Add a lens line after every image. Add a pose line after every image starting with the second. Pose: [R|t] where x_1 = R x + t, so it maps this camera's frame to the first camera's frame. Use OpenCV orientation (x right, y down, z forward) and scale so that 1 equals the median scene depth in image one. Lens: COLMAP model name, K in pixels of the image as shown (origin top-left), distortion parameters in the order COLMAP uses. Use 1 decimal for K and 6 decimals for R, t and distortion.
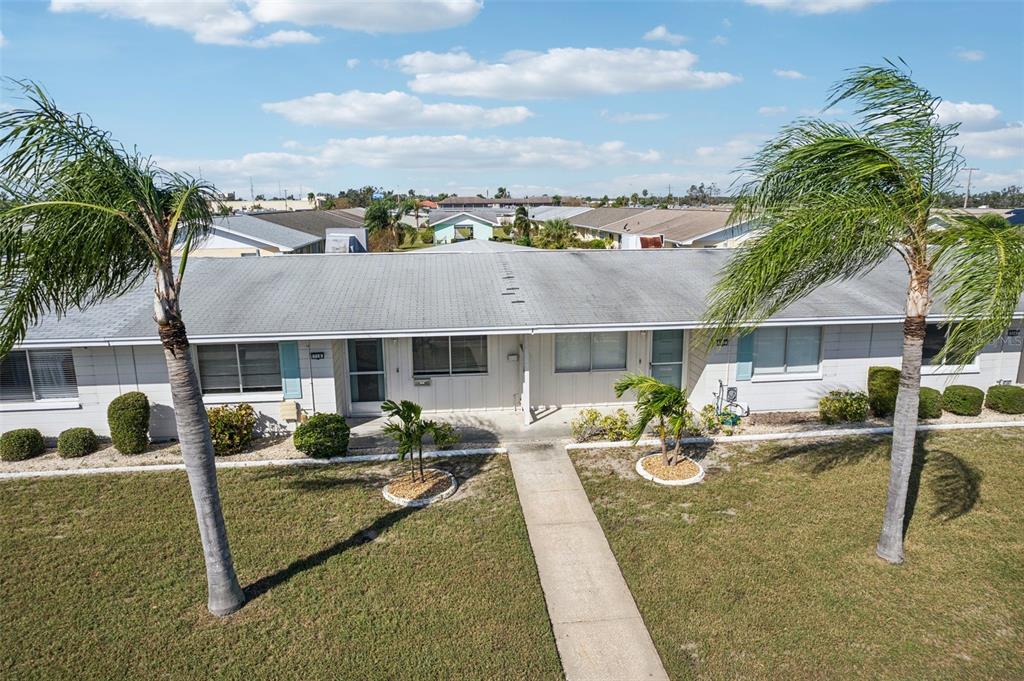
lens RADIAL K [[665.4, 0, 512.0], [0, 665.4, 340.5], [0, 0, 1]] dist [-0.074155, 0.055178]
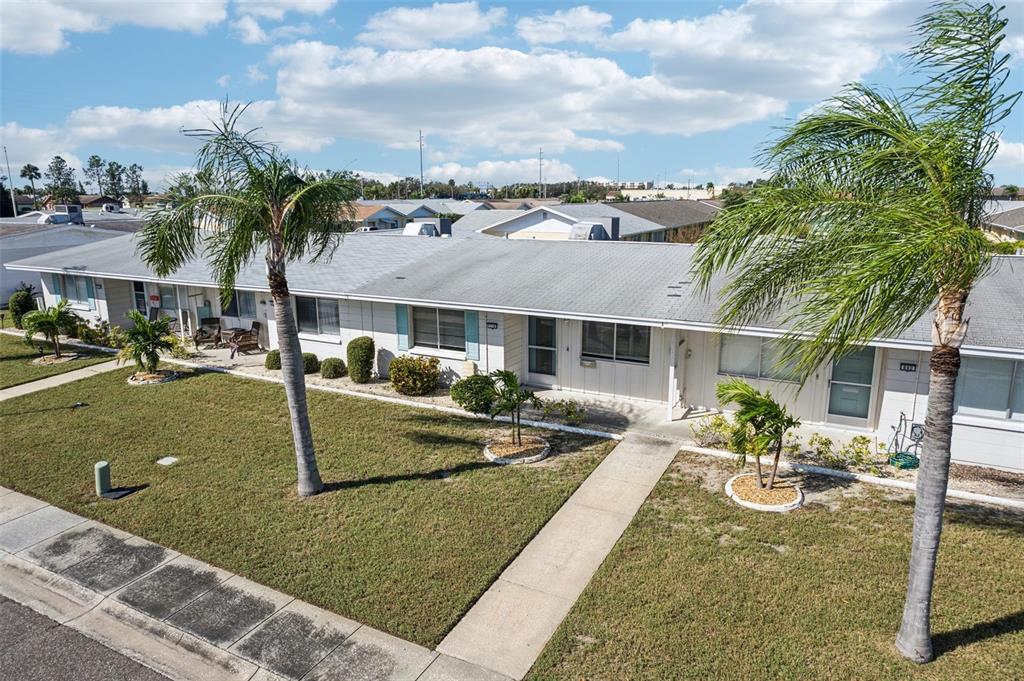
lens RADIAL K [[665.4, 0, 512.0], [0, 665.4, 340.5], [0, 0, 1]] dist [-0.074155, 0.055178]
pose [[0.822708, 0.125432, -0.554454, 0.390228], [-0.118450, 0.991770, 0.048607, -0.012314], [0.555987, 0.025686, 0.830794, 0.053631]]
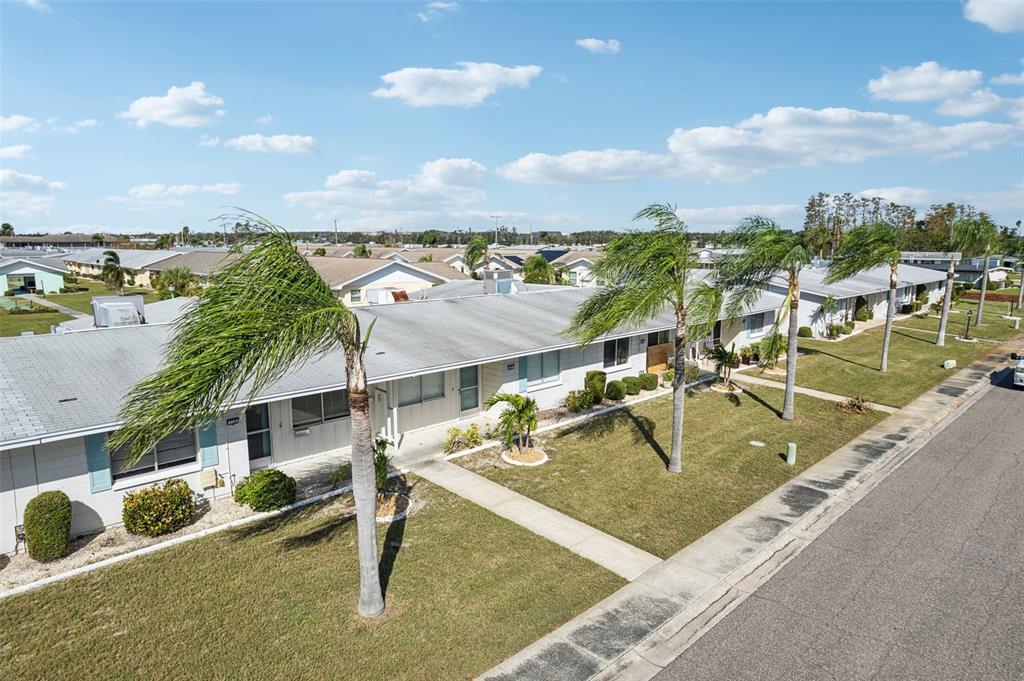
lens RADIAL K [[665.4, 0, 512.0], [0, 665.4, 340.5], [0, 0, 1]] dist [-0.074155, 0.055178]
pose [[0.780351, -0.089405, 0.618918, -0.600585], [0.121047, 0.992604, -0.009234, -0.043552], [-0.613515, 0.082124, 0.785401, -0.131229]]
